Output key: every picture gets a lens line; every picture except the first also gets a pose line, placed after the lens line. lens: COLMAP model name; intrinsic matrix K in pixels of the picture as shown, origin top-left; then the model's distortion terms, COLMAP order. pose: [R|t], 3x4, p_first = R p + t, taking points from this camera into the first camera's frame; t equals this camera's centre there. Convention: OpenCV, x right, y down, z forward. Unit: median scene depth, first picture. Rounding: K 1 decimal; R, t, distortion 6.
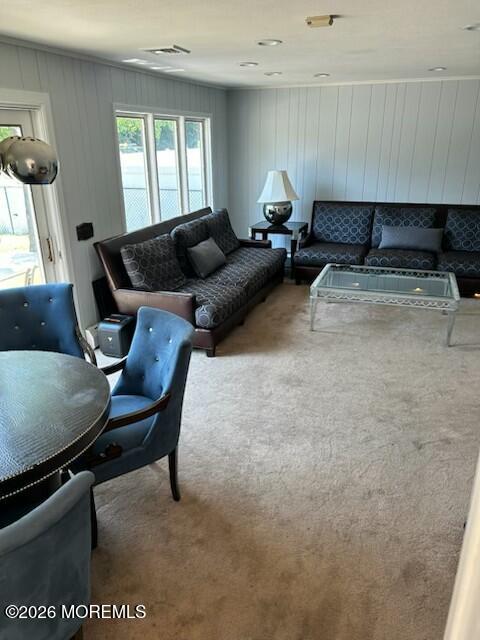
lens RADIAL K [[478.2, 0, 239.4], [0, 478.2, 320.8], [0, 0, 1]] dist [0.008575, 0.001064]
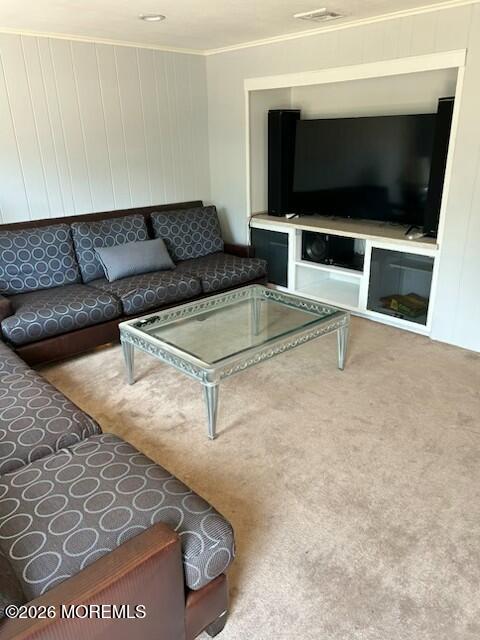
lens RADIAL K [[478.2, 0, 239.6], [0, 478.2, 319.4], [0, 0, 1]] dist [0.008575, 0.001064]
pose [[0.482346, -0.309036, 0.819658, -0.196447], [0.330979, 0.930636, 0.156107, -0.144985], [-0.811046, 0.195992, 0.551173, 0.480765]]
